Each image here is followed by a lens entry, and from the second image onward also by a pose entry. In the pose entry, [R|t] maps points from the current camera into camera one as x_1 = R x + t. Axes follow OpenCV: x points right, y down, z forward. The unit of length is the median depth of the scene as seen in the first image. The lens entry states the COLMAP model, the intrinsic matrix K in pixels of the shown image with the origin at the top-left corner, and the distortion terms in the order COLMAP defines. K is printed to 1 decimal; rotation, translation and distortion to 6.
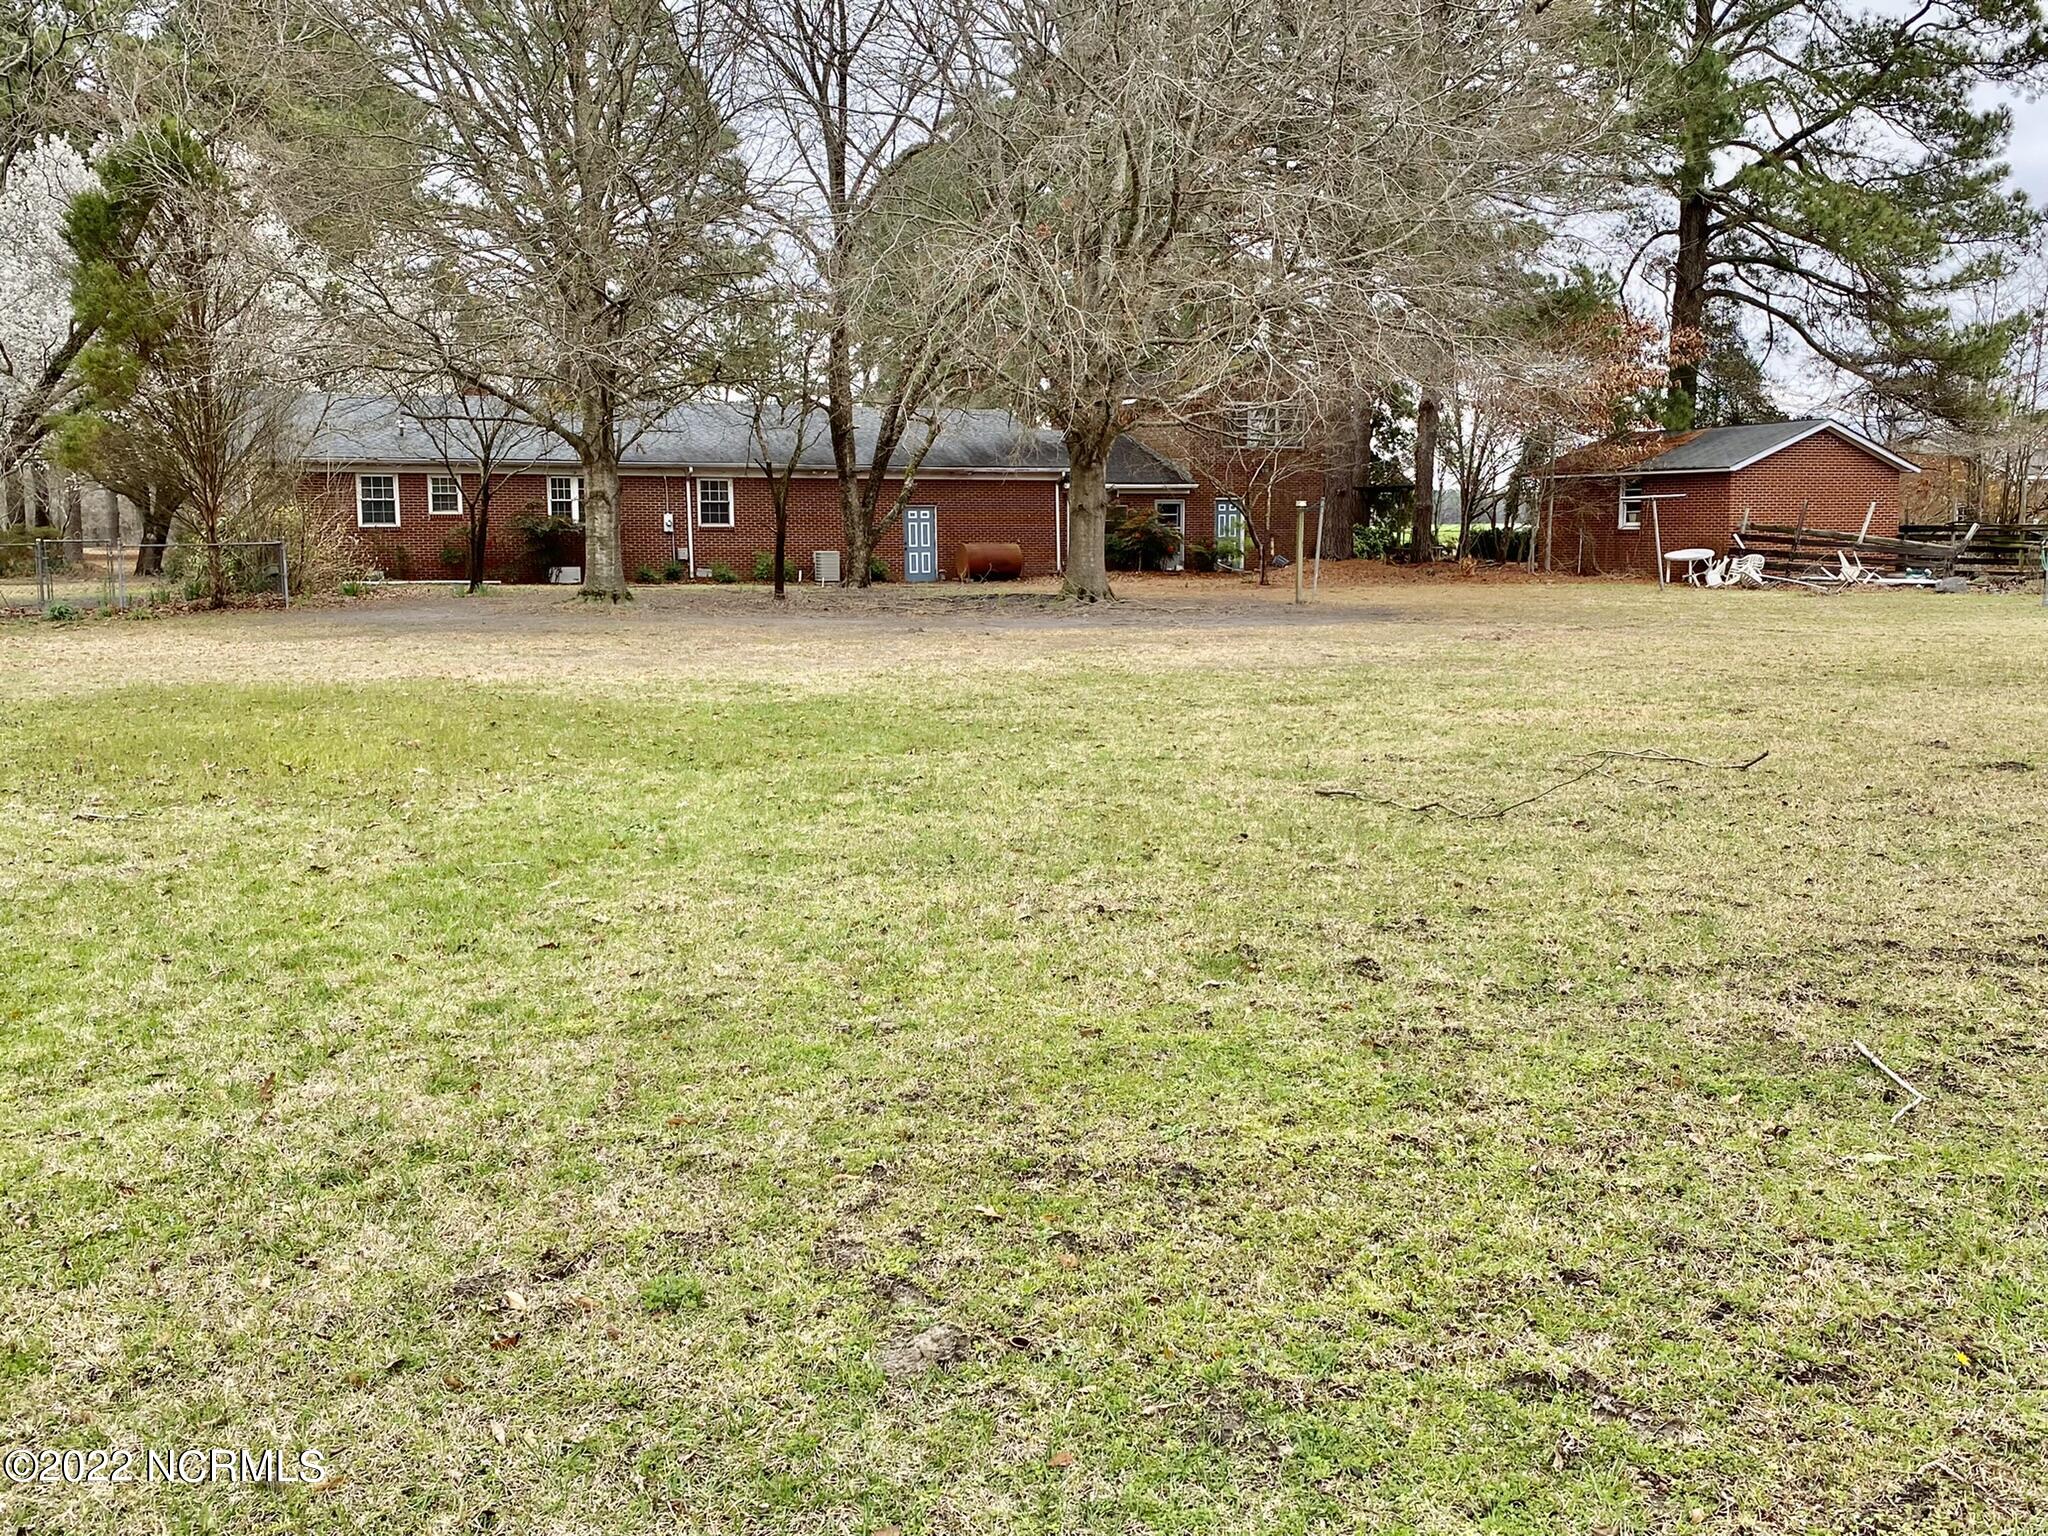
lens RADIAL K [[1851.4, 0, 1024.0], [0, 1851.4, 768.0], [0, 0, 1]] dist [0.099293, 0.000309]
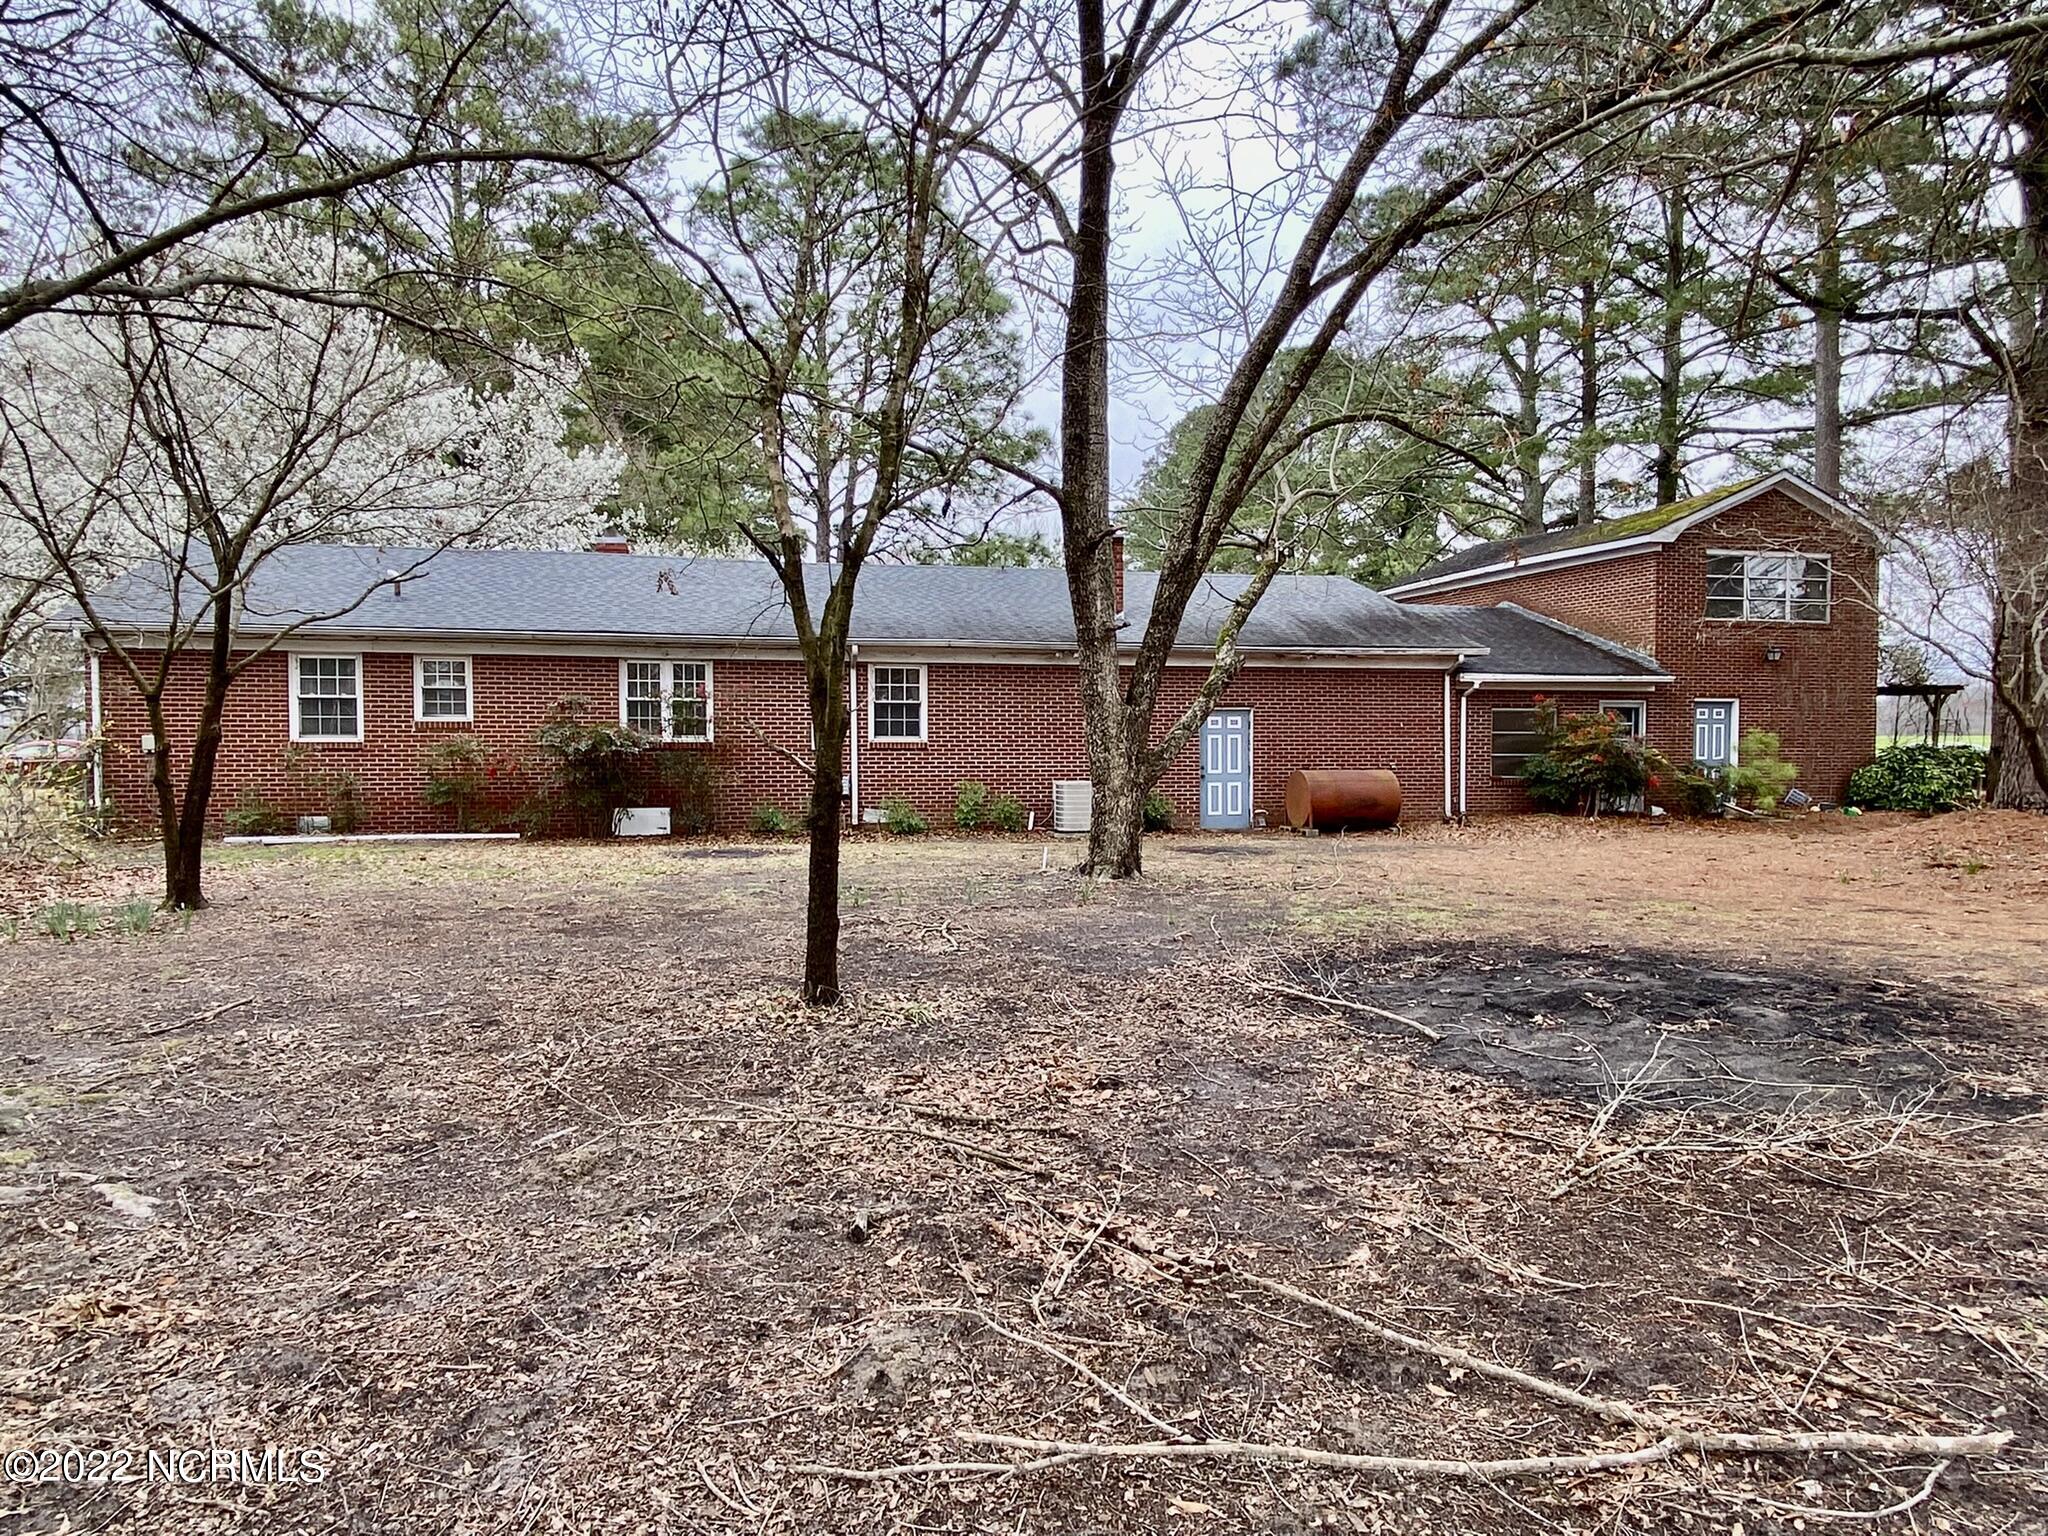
lens RADIAL K [[1259.2, 0, 1024.0], [0, 1259.2, 768.0], [0, 0, 1]] dist [0.132954, 0.000006]
pose [[0.983632, 0.010649, -0.179877, -0.048072], [-0.028967, 0.994614, -0.099520, -0.080360], [0.177848, 0.103101, 0.978642, 0.596899]]
